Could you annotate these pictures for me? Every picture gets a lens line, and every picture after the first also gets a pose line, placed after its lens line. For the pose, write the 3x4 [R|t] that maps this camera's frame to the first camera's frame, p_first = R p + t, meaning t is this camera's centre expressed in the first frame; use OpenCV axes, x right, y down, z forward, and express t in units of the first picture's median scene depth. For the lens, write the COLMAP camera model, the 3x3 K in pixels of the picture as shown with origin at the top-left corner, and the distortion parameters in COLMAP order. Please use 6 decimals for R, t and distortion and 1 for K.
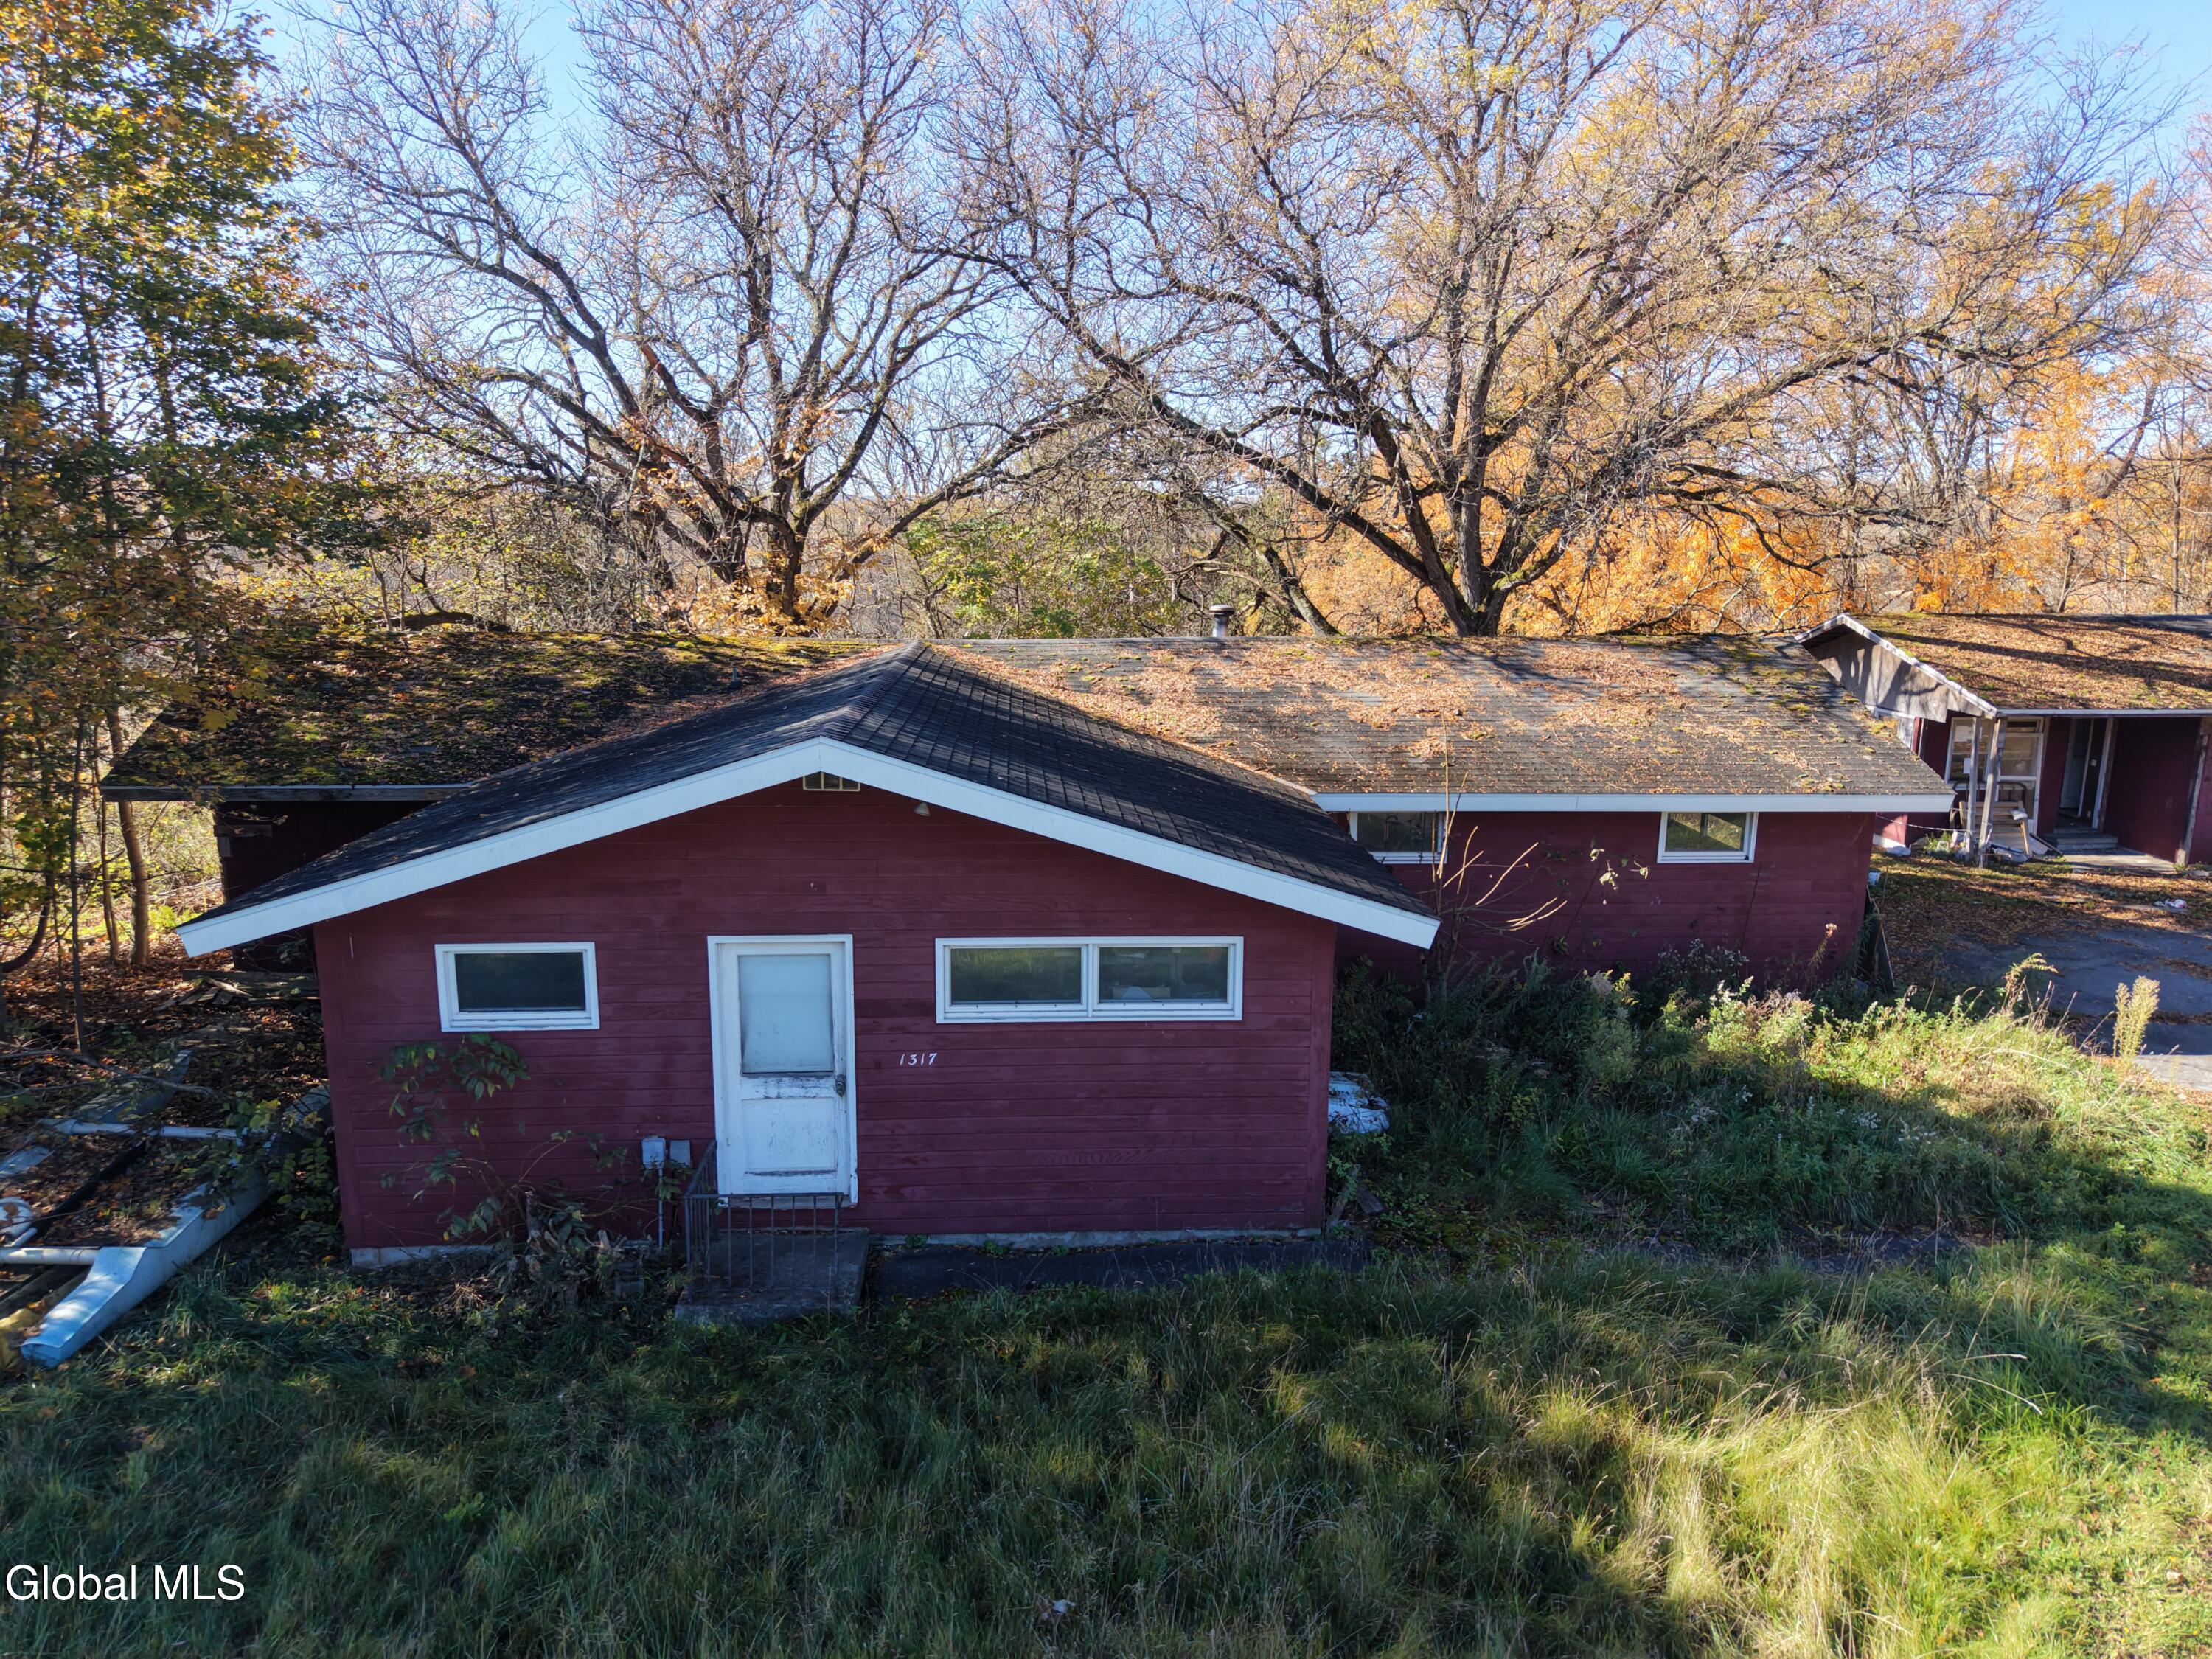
lens RADIAL K [[1467.4, 0, 1116.3], [0, 1467.4, 837.1], [0, 0, 1]] dist [0.011168, -0.017364]
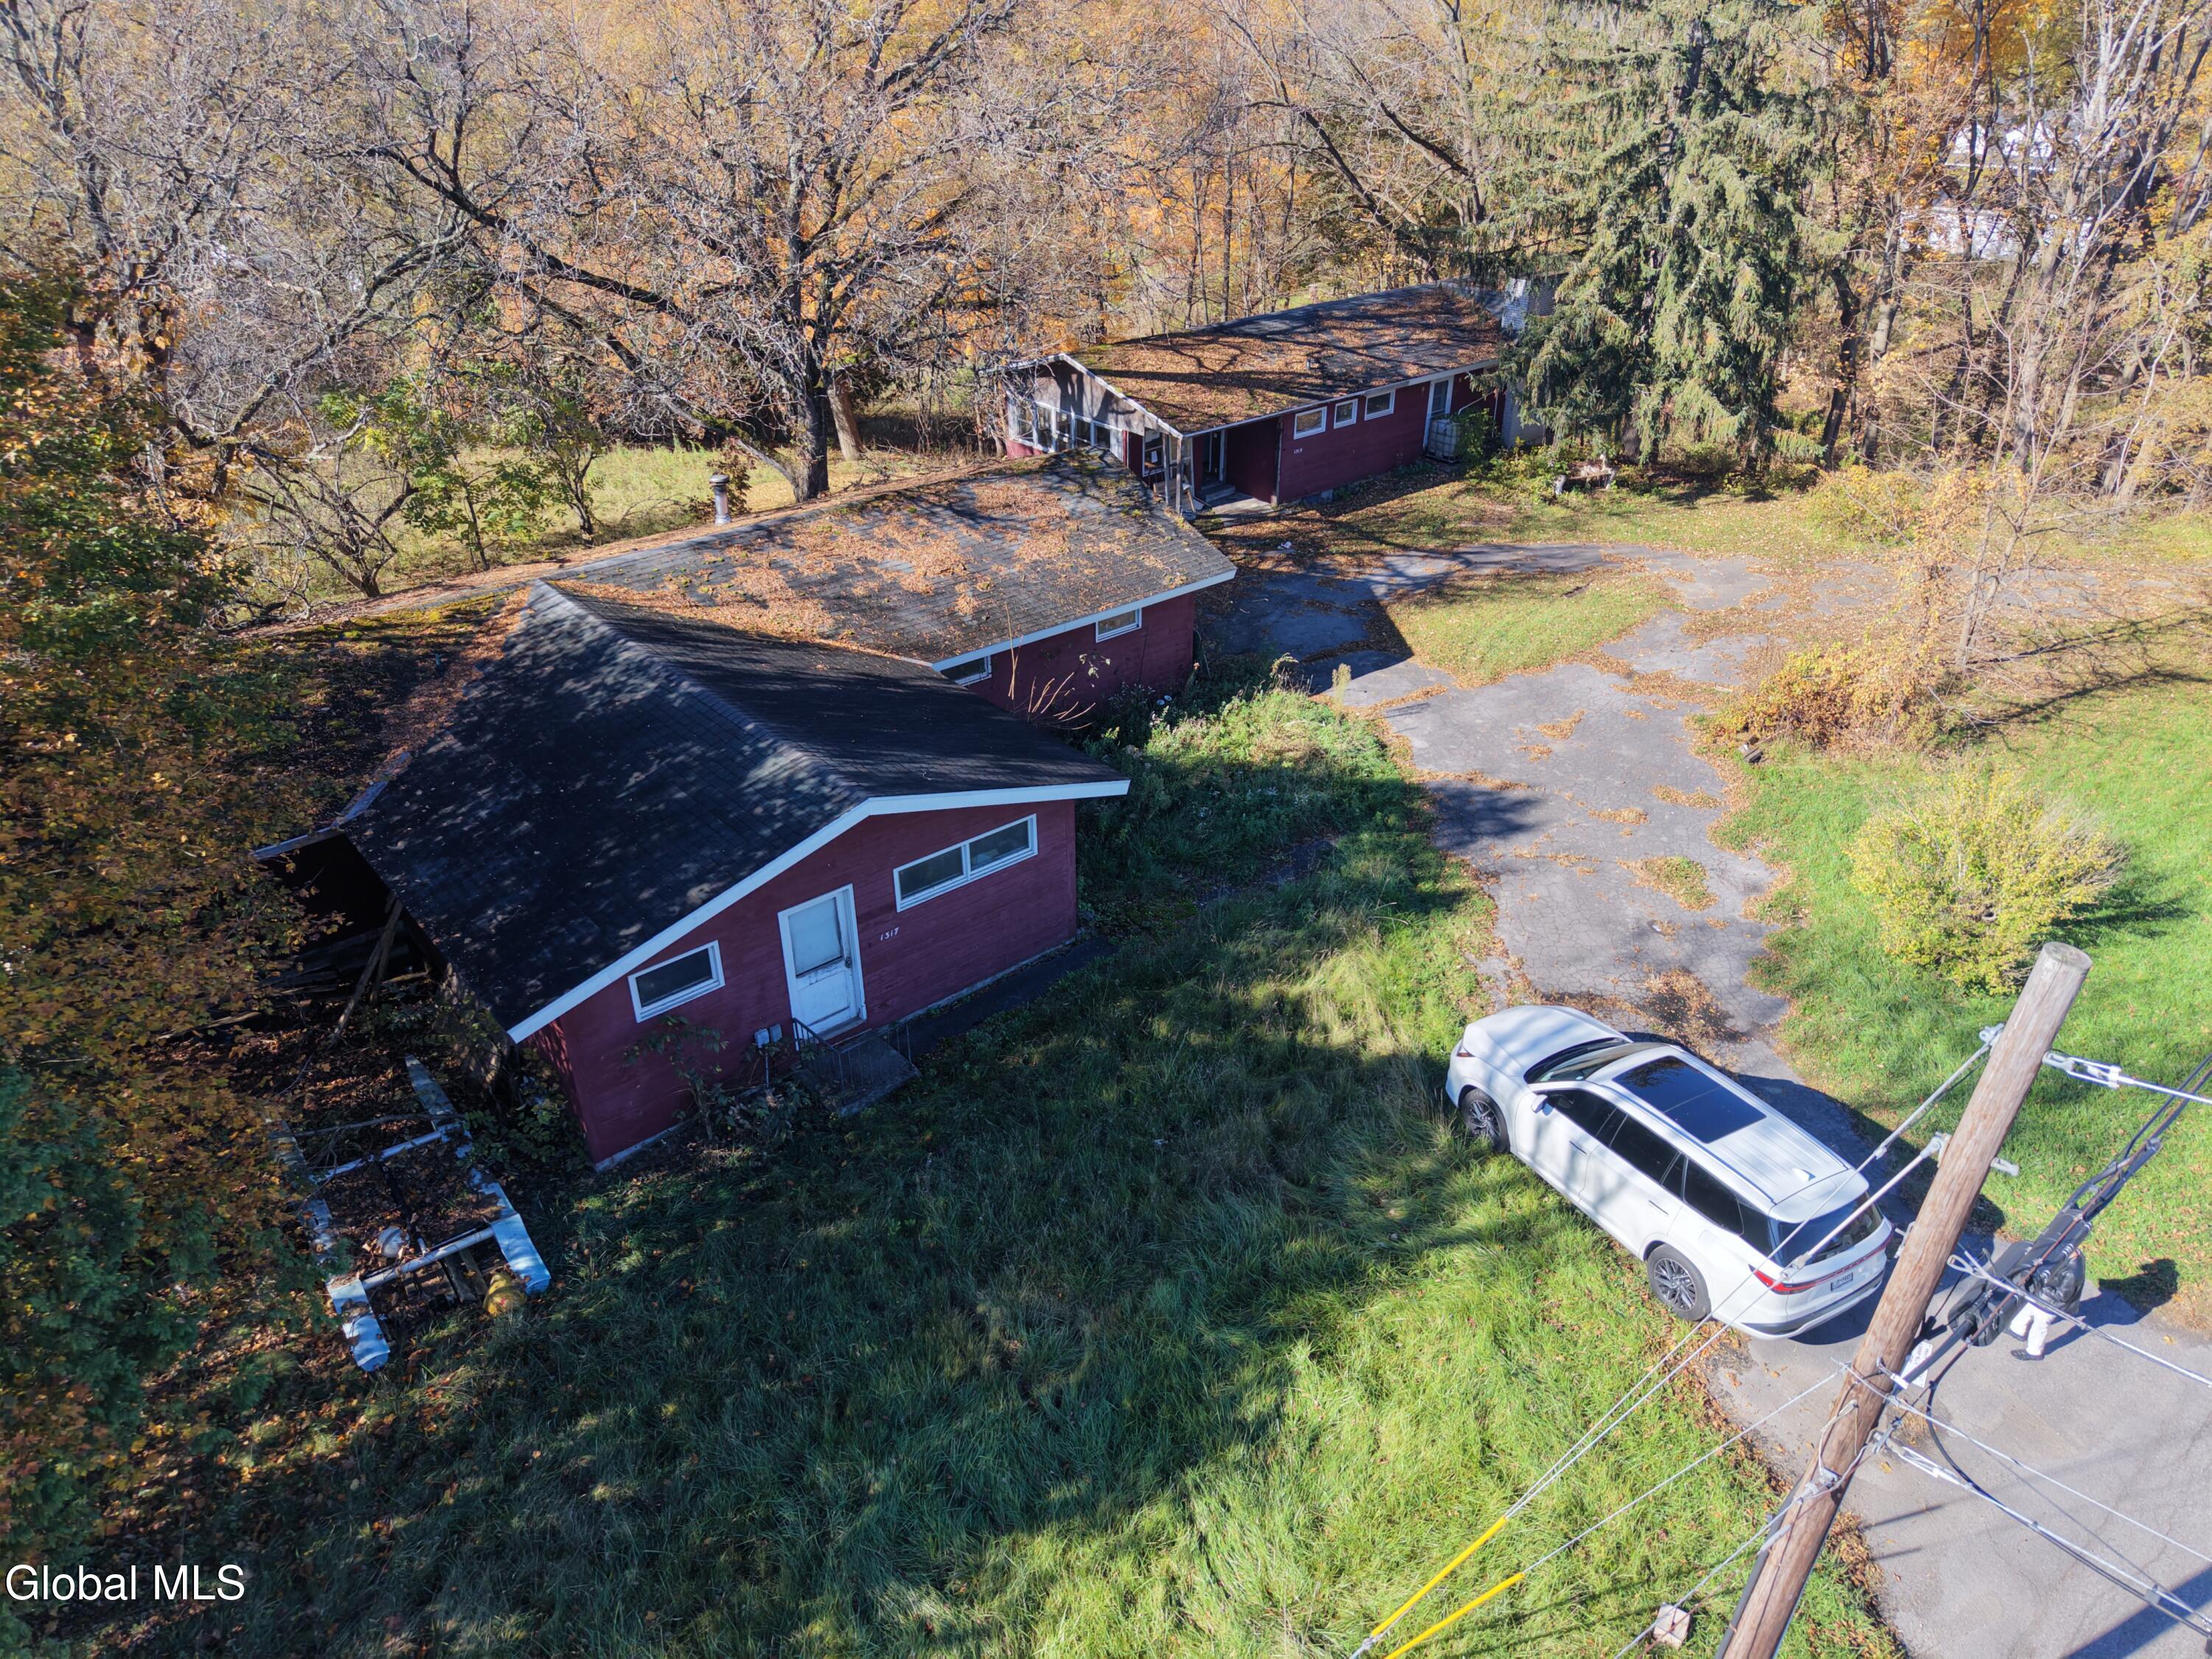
lens RADIAL K [[1467.4, 0, 1116.3], [0, 1467.4, 837.1], [0, 0, 1]] dist [0.011168, -0.017364]
pose [[0.798431, -0.308805, 0.516863, -0.562294], [0.125723, 0.925040, 0.358461, -0.391091], [-0.588814, -0.221225, 0.777405, -0.350837]]
